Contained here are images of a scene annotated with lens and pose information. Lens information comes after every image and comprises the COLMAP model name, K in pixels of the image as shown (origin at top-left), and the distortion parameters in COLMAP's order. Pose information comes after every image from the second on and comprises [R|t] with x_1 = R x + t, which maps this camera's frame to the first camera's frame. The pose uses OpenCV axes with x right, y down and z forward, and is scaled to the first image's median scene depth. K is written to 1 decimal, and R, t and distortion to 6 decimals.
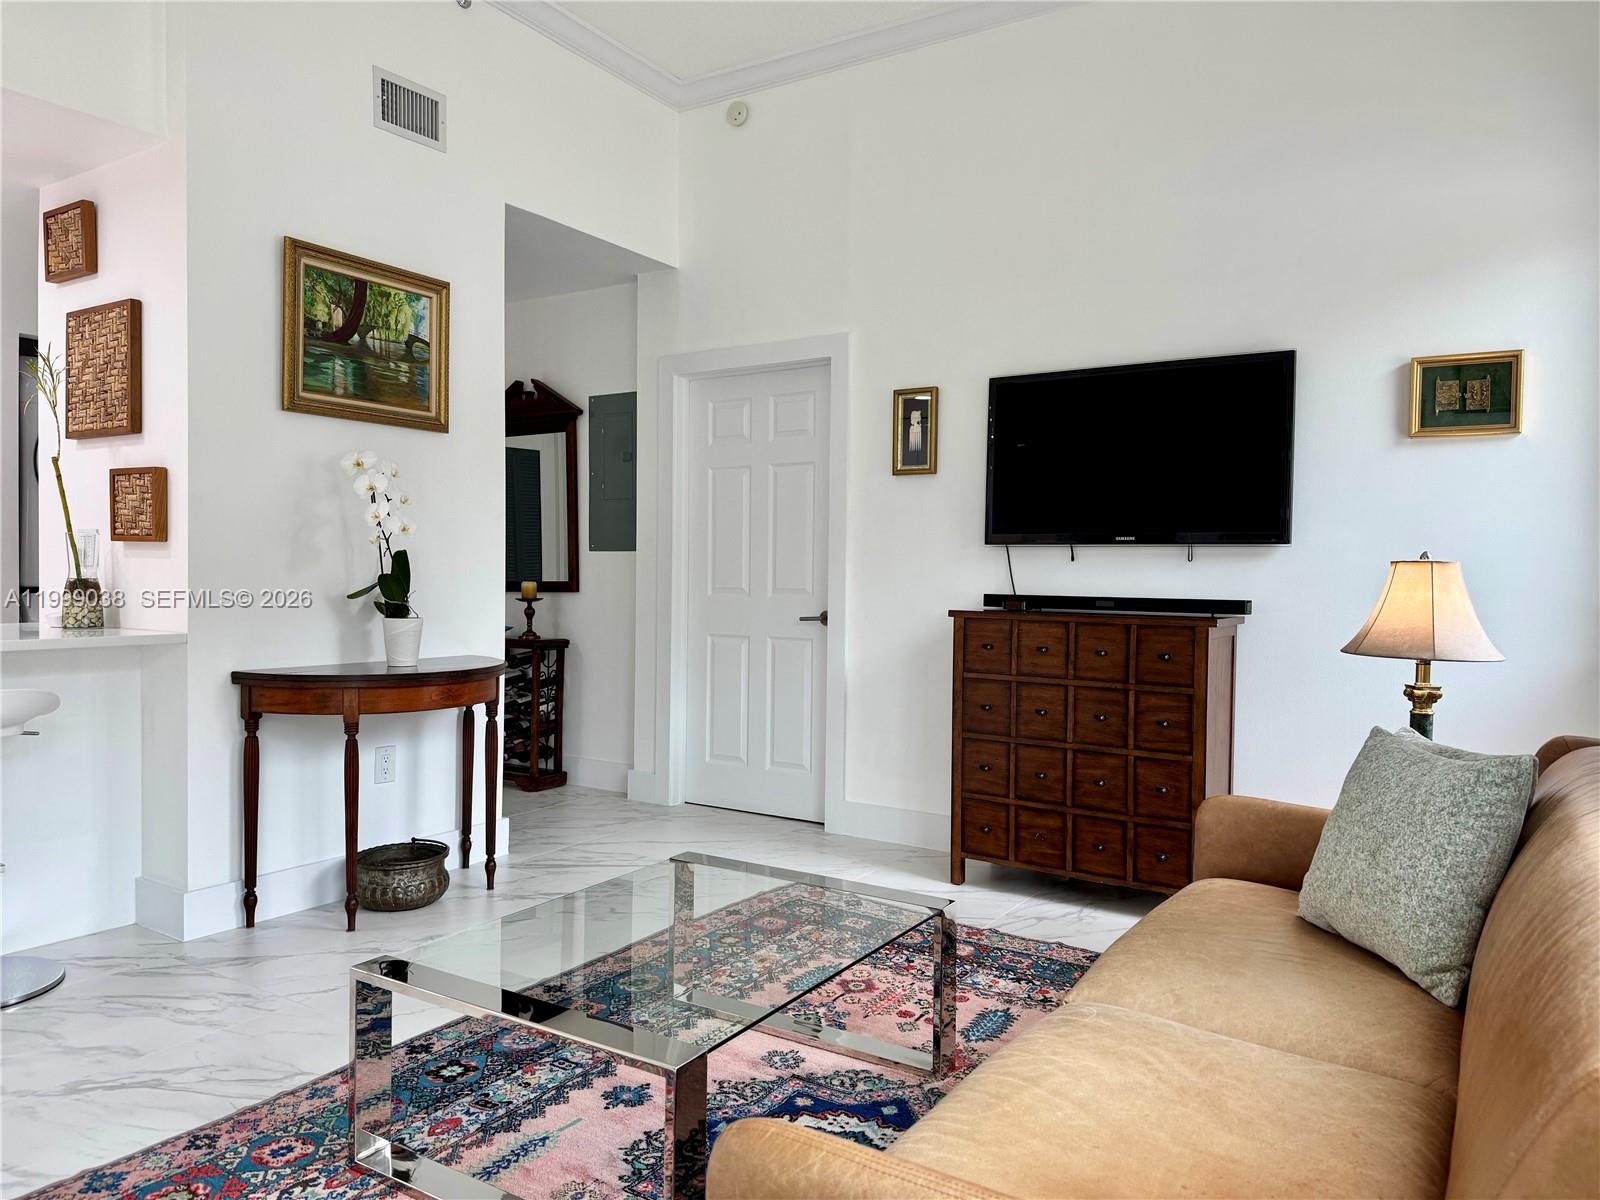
lens RADIAL K [[1119.5, 0, 791.5], [0, 1119.5, 597.3], [0, 0, 1]] dist [0.058232, -0.075755]
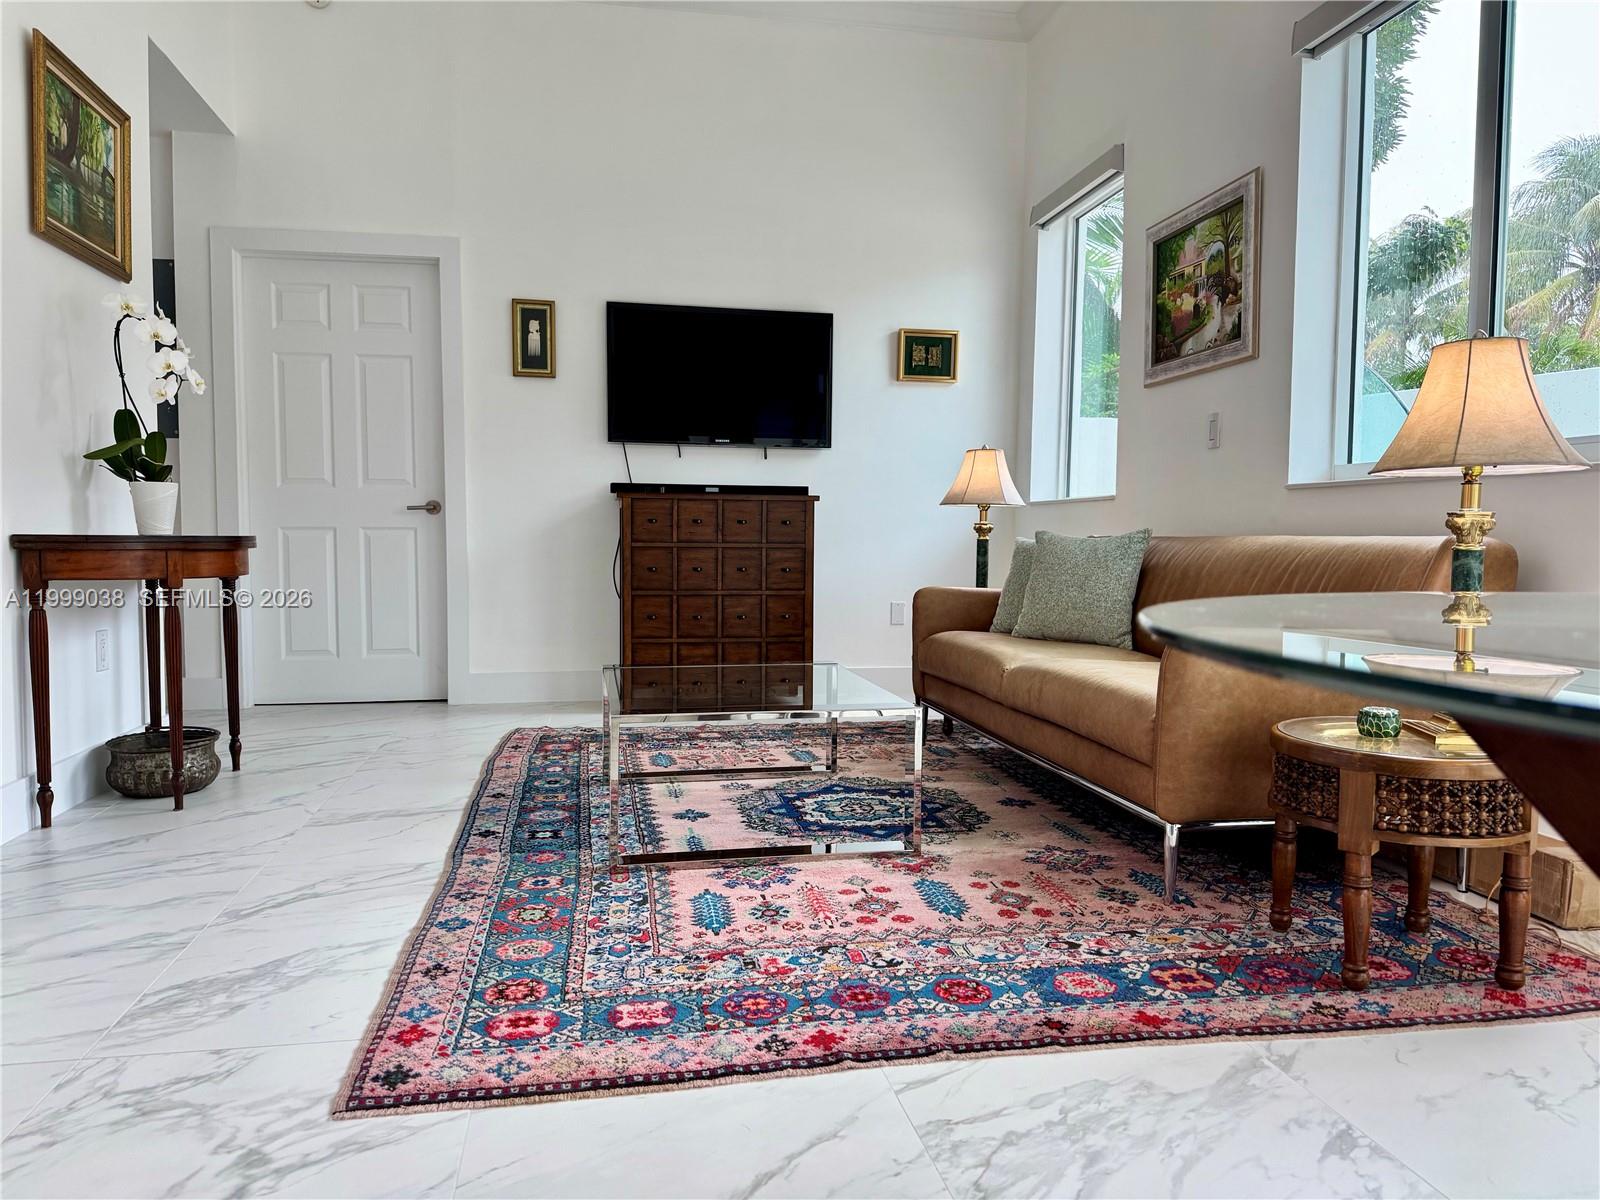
lens RADIAL K [[1119.5, 0, 797.9], [0, 1119.5, 610.4], [0, 0, 1]] dist [0.058232, -0.075755]
pose [[0.724646, -0.054744, 0.686943, -0.599479], [0.016621, 0.997938, 0.061994, 0.073055], [-0.688921, -0.033506, 0.724062, -0.028705]]
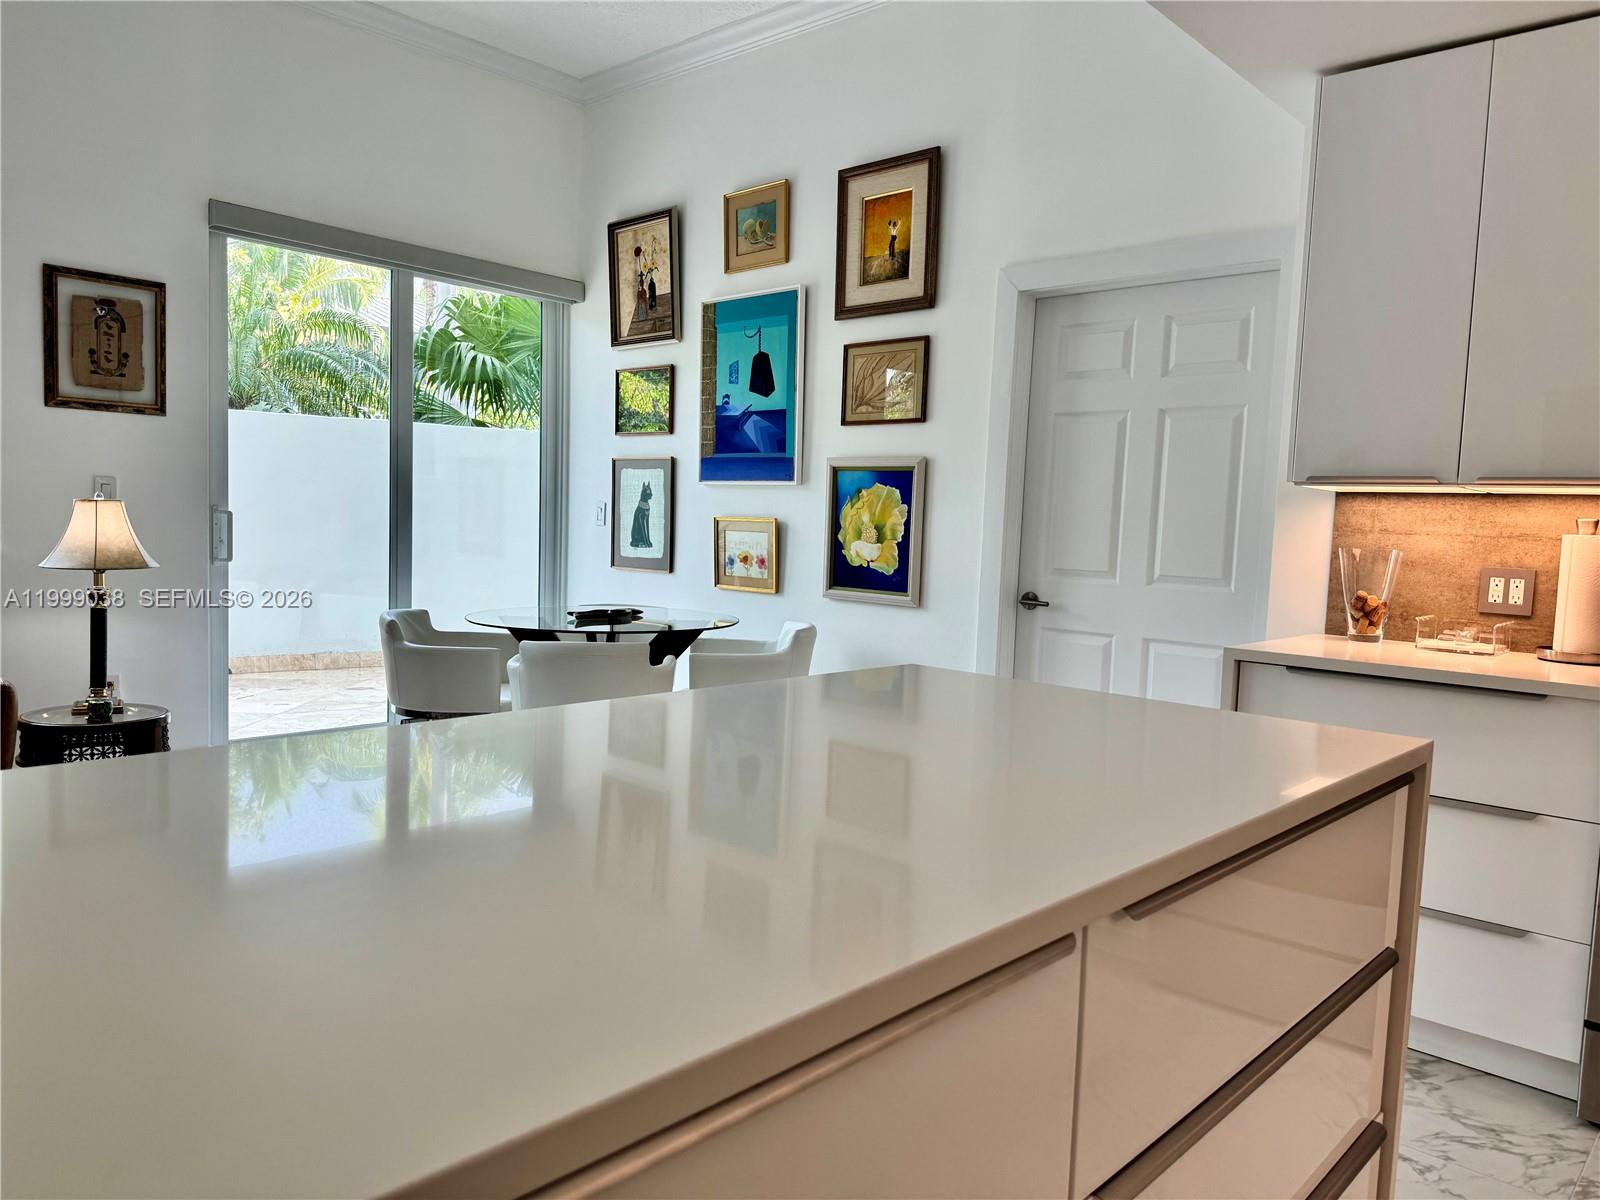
lens RADIAL K [[1119.5, 0, 809.8], [0, 1119.5, 603.8], [0, 0, 1]] dist [0.058232, -0.075755]
pose [[-0.984539, -0.063982, 0.163062, -0.793195], [-0.048321, 0.993986, 0.098265, -0.054495], [-0.168369, 0.088867, -0.981710, 1.050731]]
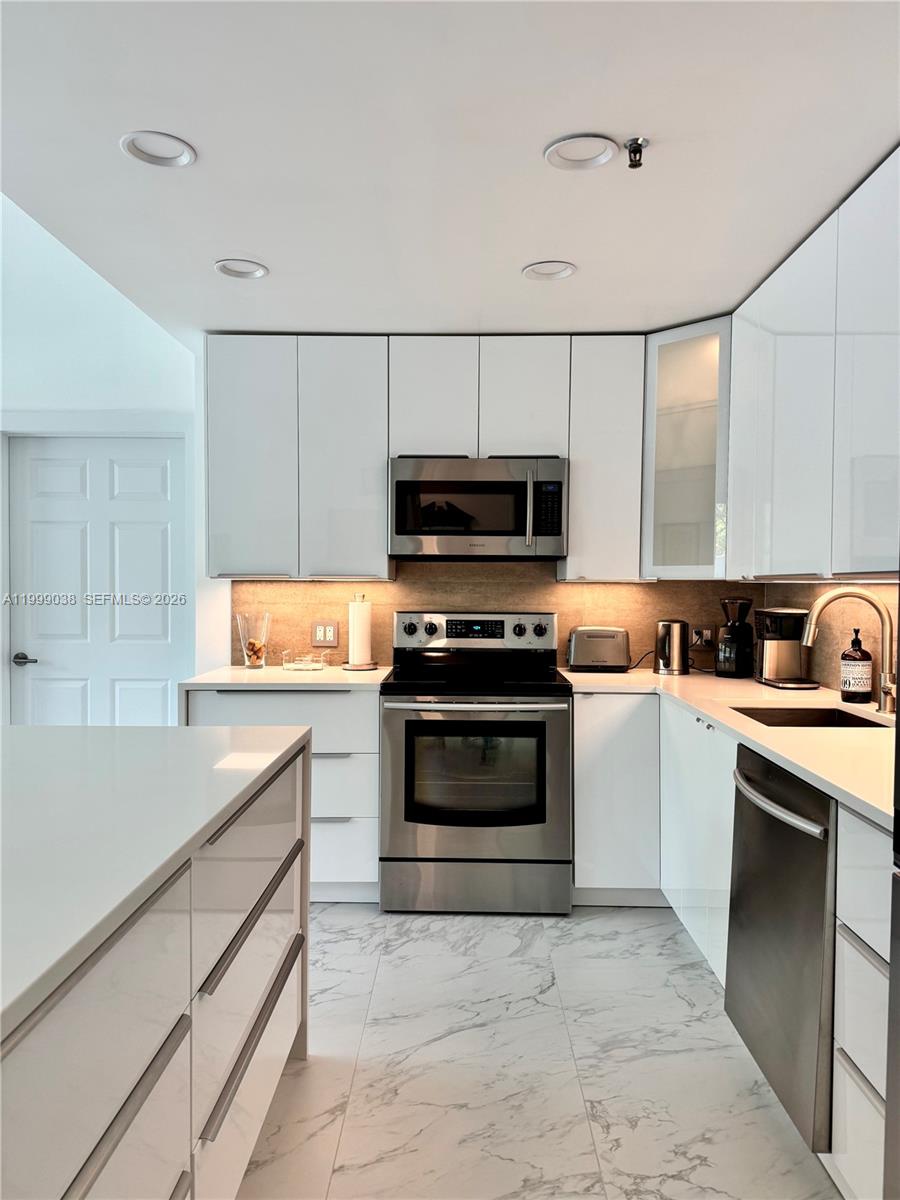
lens RADIAL K [[839.7, 0, 448.4], [0, 839.7, 602.8], [0, 0, 1]] dist [0.058232, -0.075755]
pose [[-0.847661, -0.004446, -0.530520, -0.710670], [-0.027330, 0.999003, 0.035295, -0.089615], [0.529835, 0.044417, -0.846937, 1.175706]]
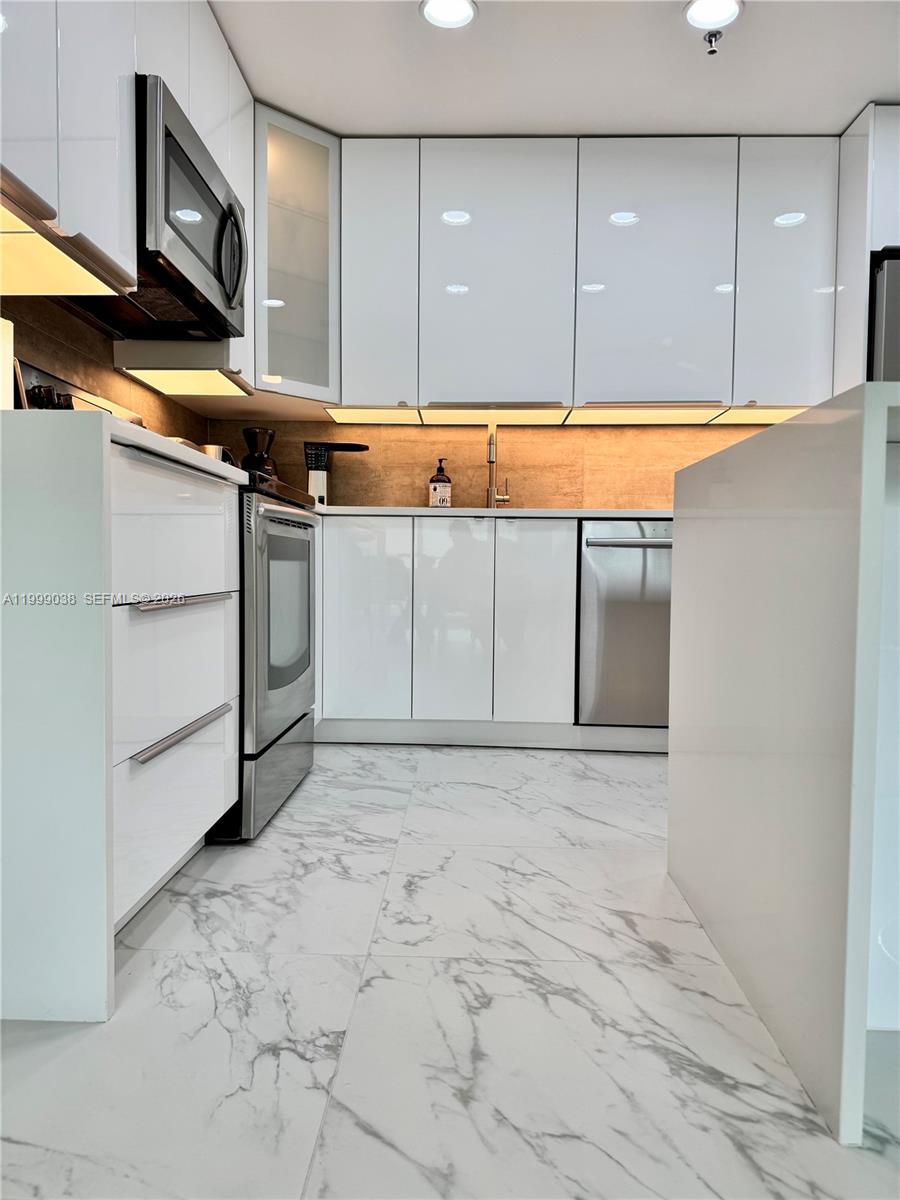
lens RADIAL K [[839.7, 0, 444.8], [0, 839.7, 611.9], [0, 0, 1]] dist [0.058232, -0.075755]
pose [[0.516745, 0.037469, -0.855319, -0.590166], [-0.021661, 0.999294, 0.030689, 0.097507], [0.855865, 0.002669, 0.517192, 0.225533]]
